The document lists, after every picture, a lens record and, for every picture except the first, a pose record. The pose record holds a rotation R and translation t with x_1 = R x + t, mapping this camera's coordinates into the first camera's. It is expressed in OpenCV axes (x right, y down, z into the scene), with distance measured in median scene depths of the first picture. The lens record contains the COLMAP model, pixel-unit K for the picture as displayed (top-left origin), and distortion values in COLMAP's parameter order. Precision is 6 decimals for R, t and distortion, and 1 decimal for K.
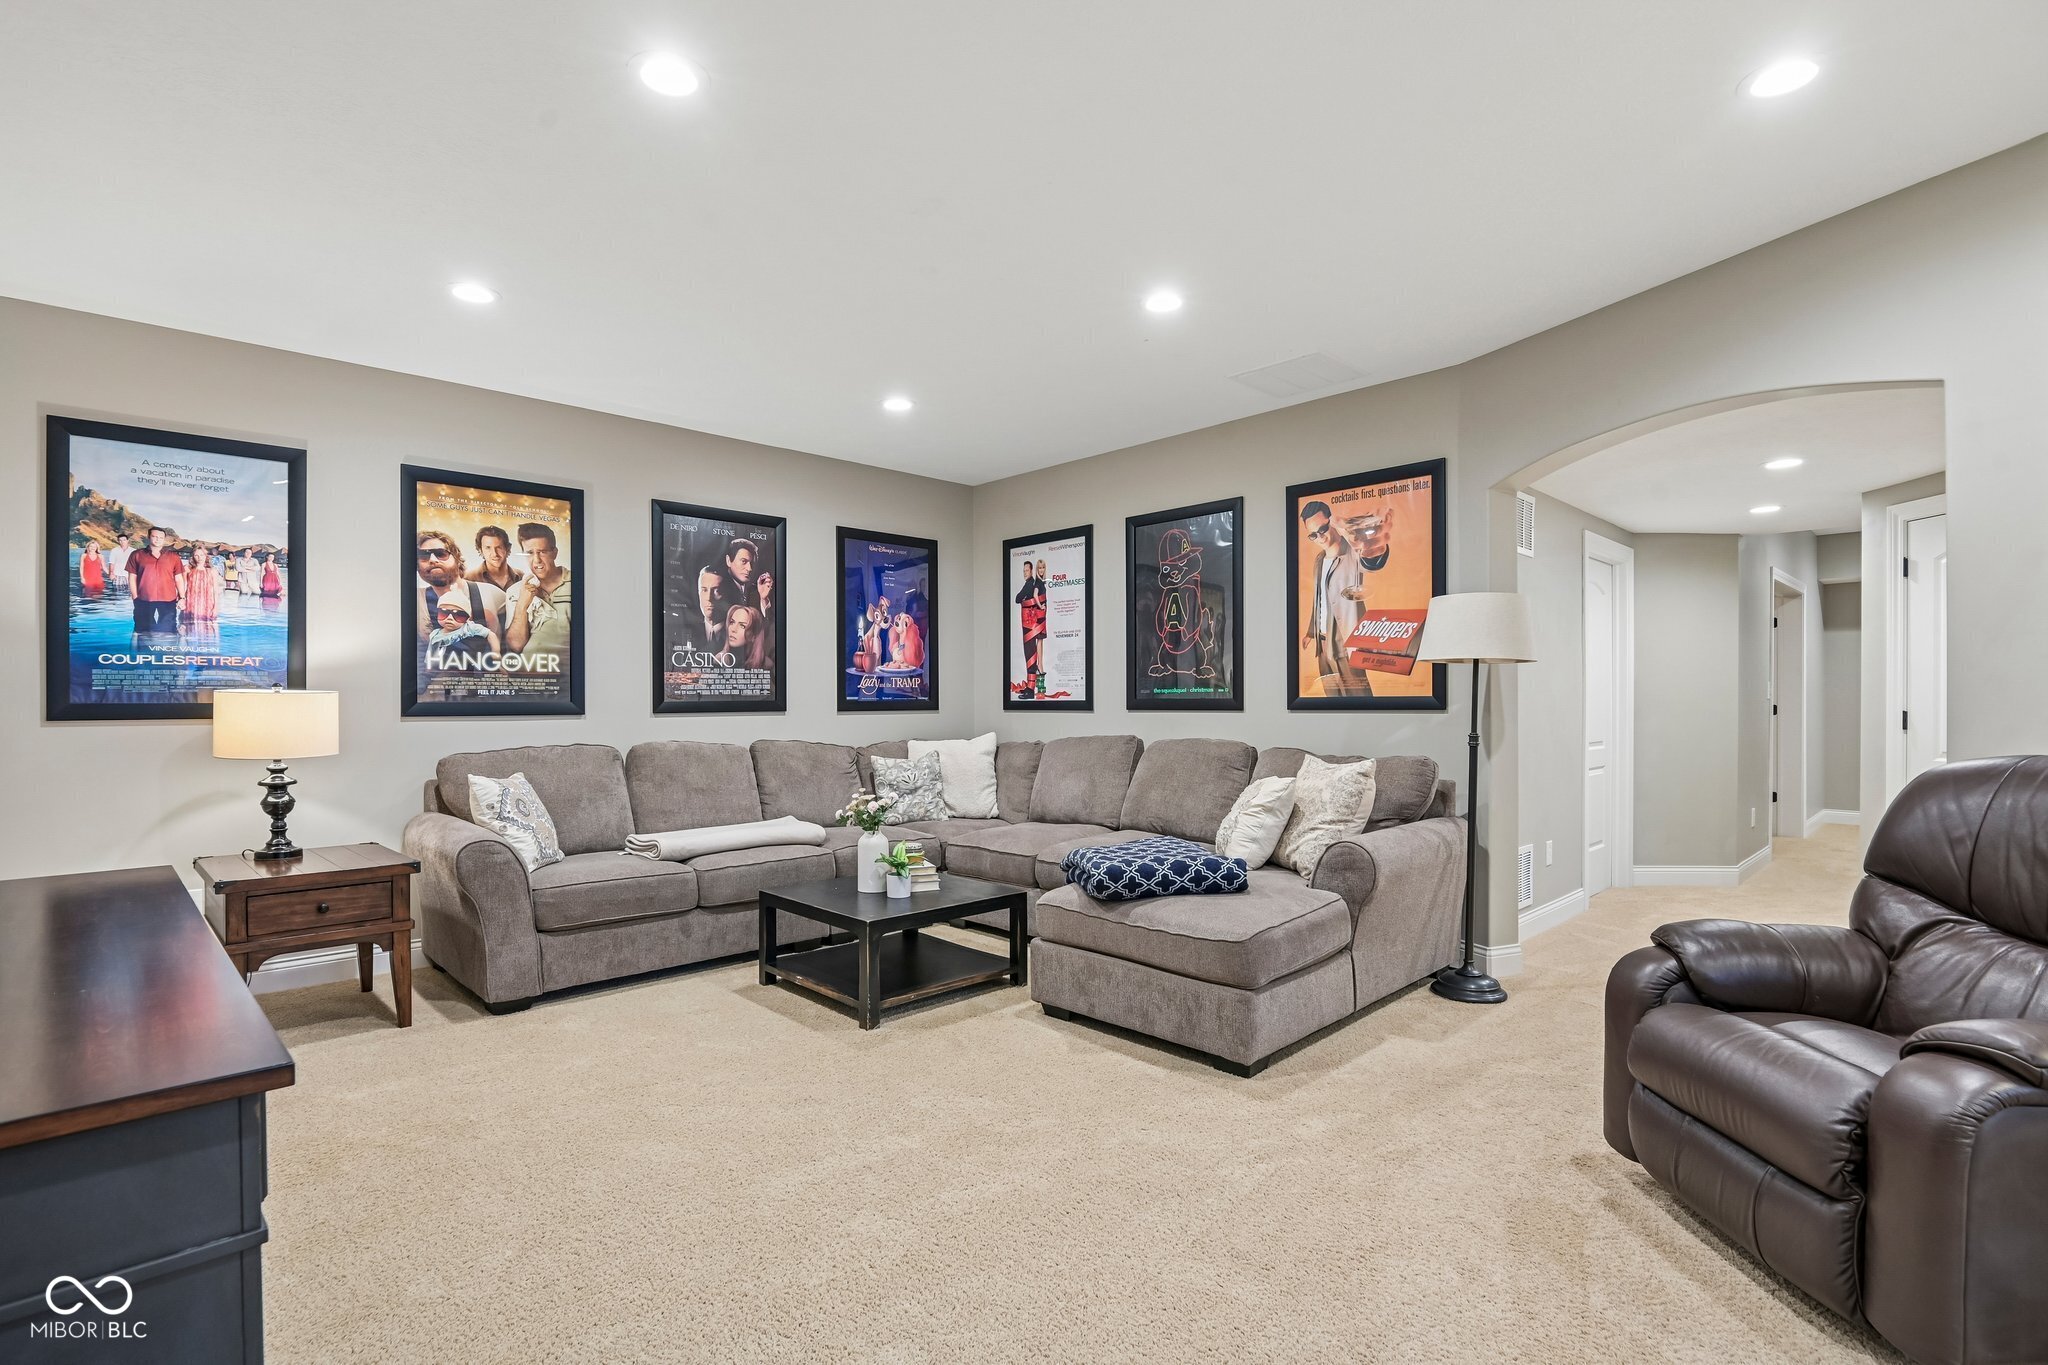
lens RADIAL K [[958.4, 0, 1012.8], [0, 958.4, 704.9], [0, 0, 1]] dist [-0.006247, -0.010070]
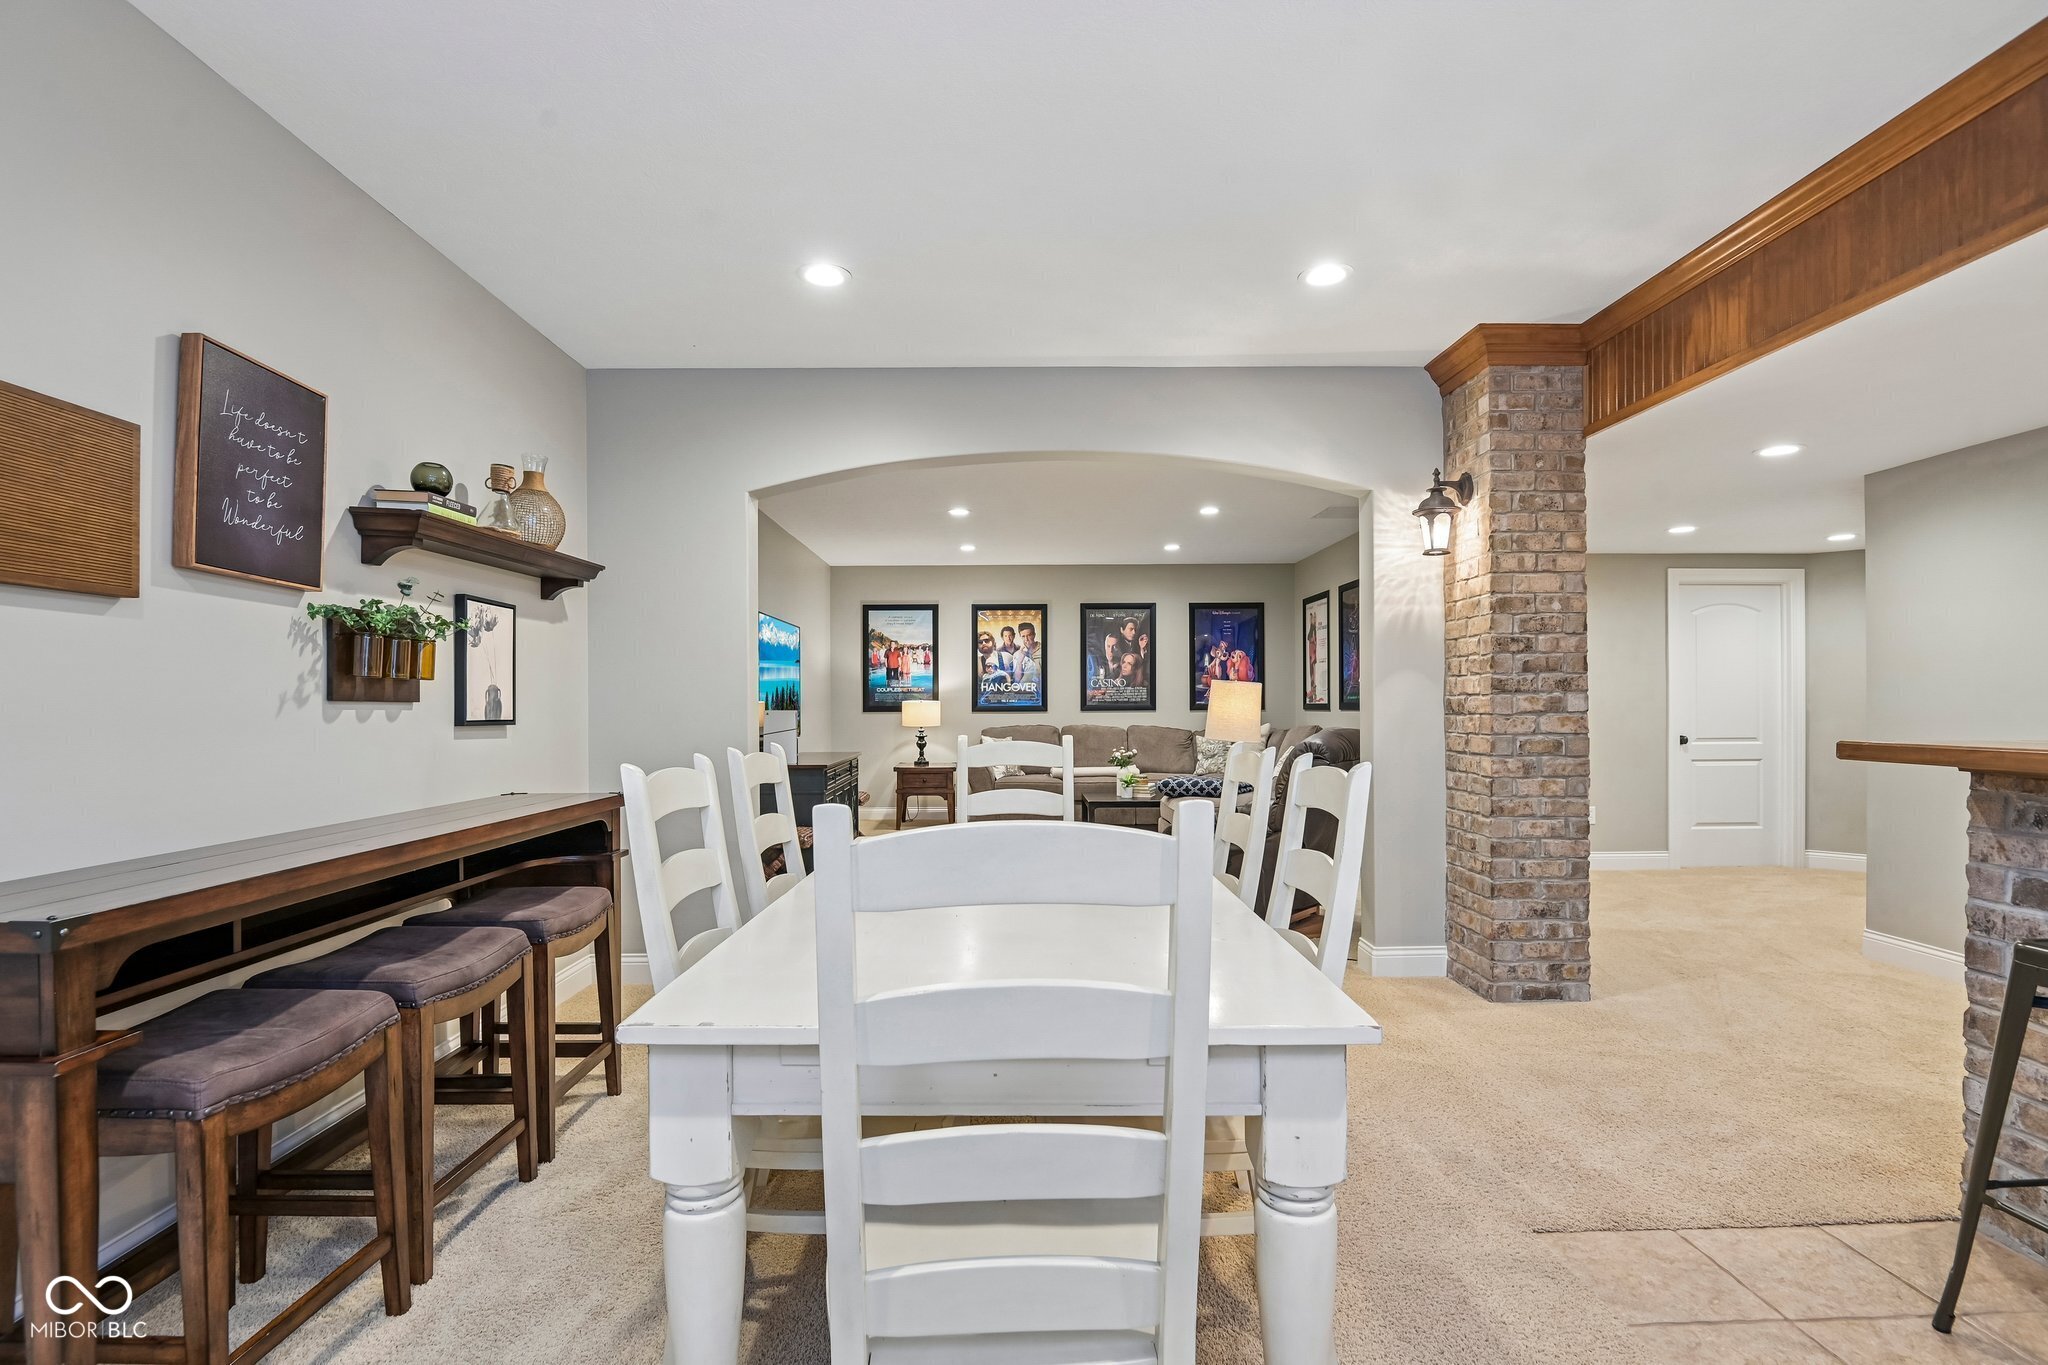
lens RADIAL K [[958.4, 0, 1012.8], [0, 958.4, 704.9], [0, 0, 1]] dist [-0.006247, -0.010070]
pose [[0.726001, 0.000280, -0.687694, 0.991107], [0.000298, 1.000000, 0.000722, -0.005367], [0.687694, -0.000729, 0.726001, -0.606400]]
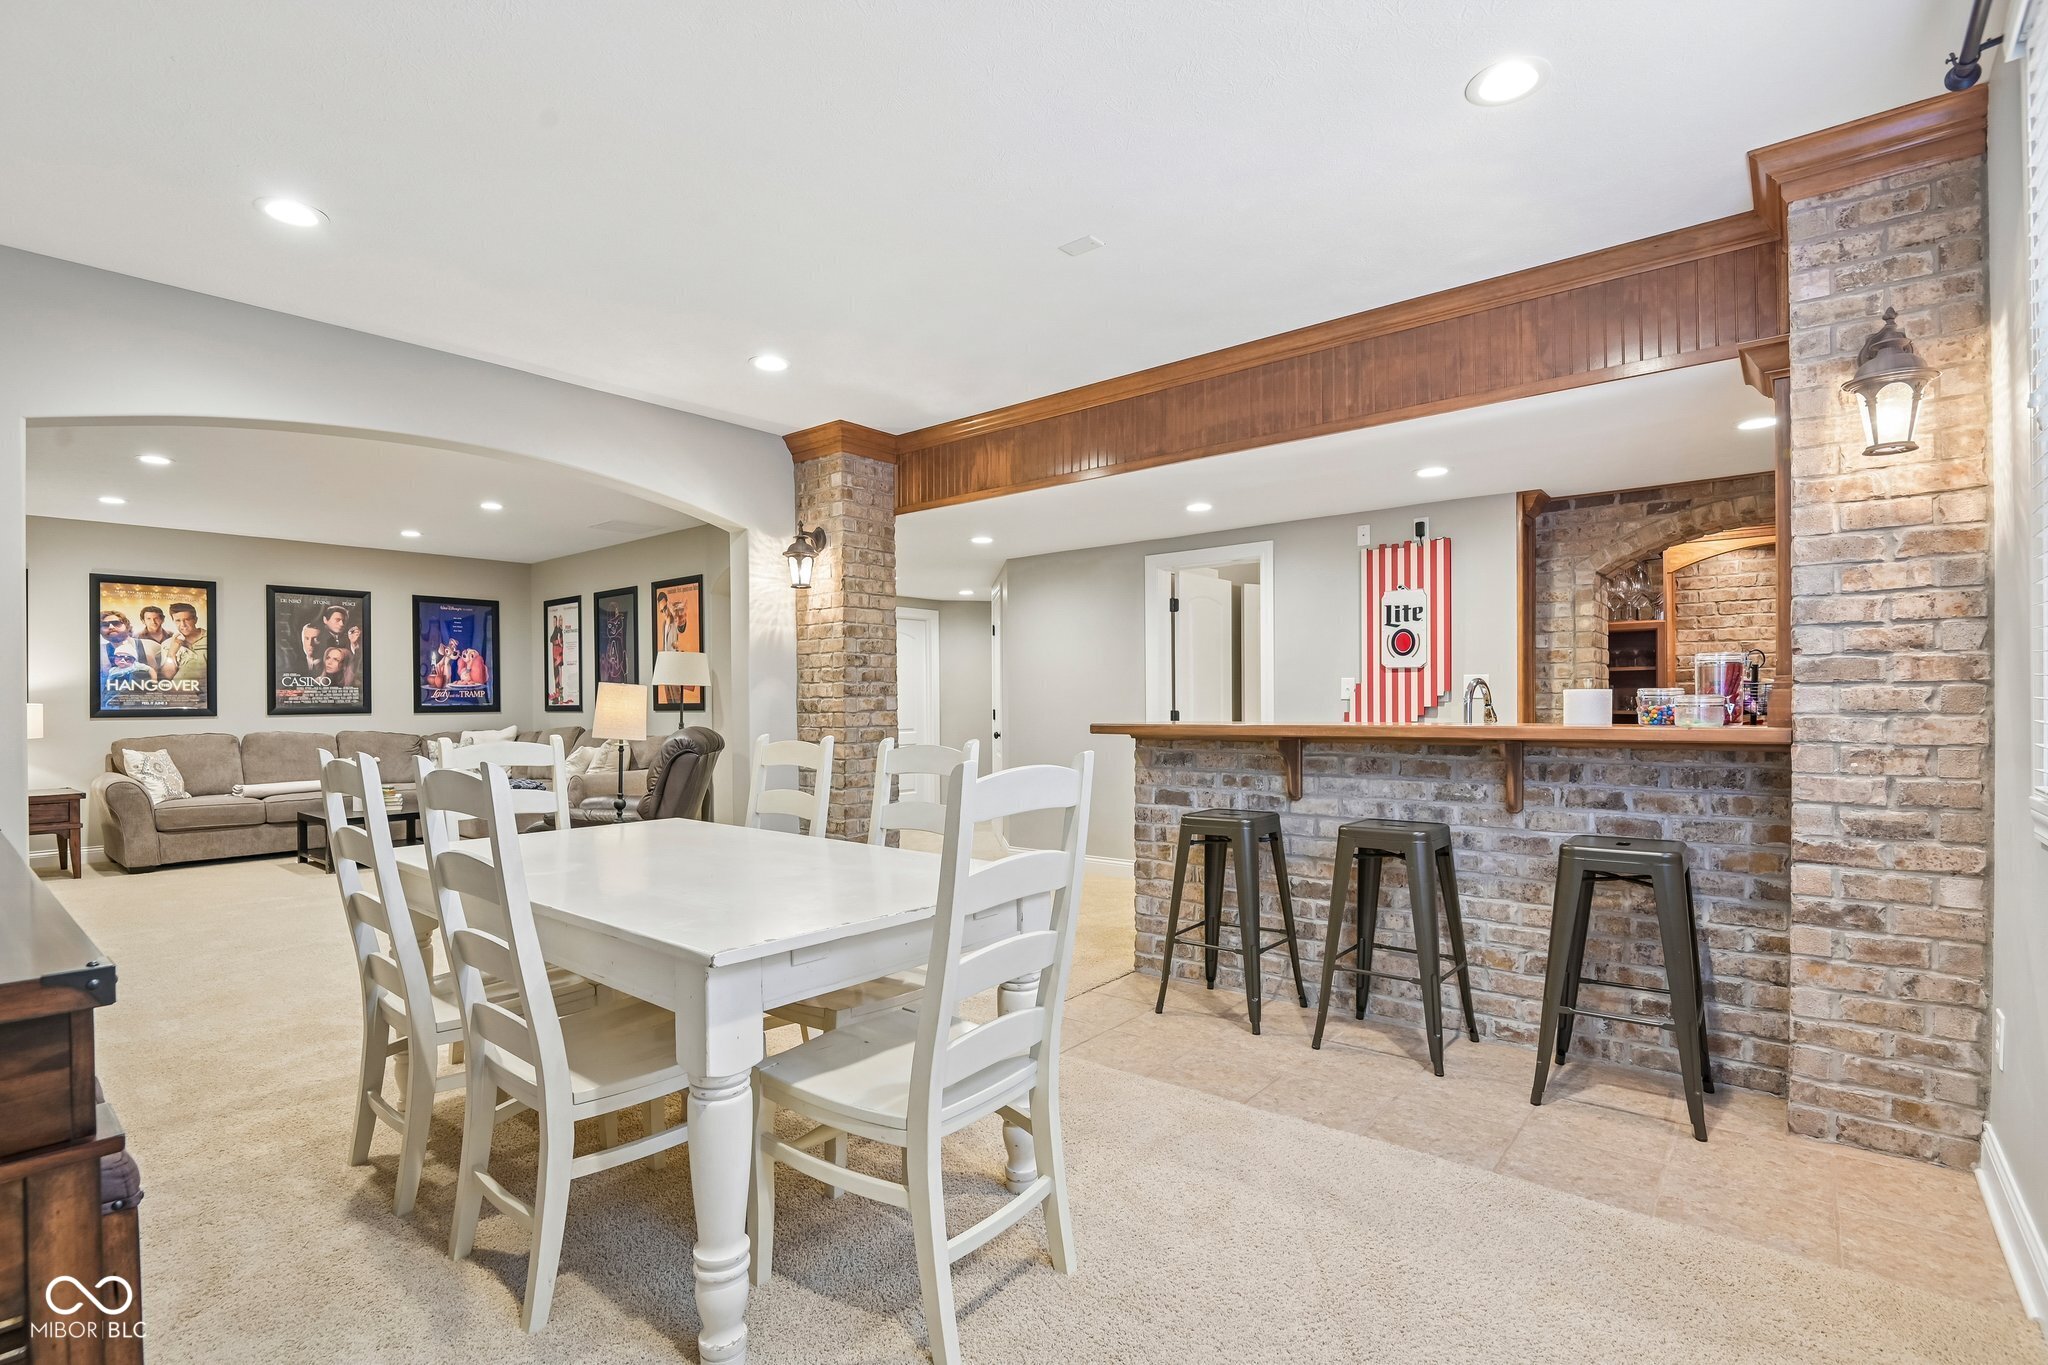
lens RADIAL K [[958.4, 0, 1012.8], [0, 958.4, 704.9], [0, 0, 1]] dist [-0.006247, -0.010070]
pose [[0.993753, -0.004706, 0.111505, 0.791059], [0.004561, 0.999988, 0.001557, -0.005896], [-0.111511, -0.001038, 0.993763, -0.848492]]
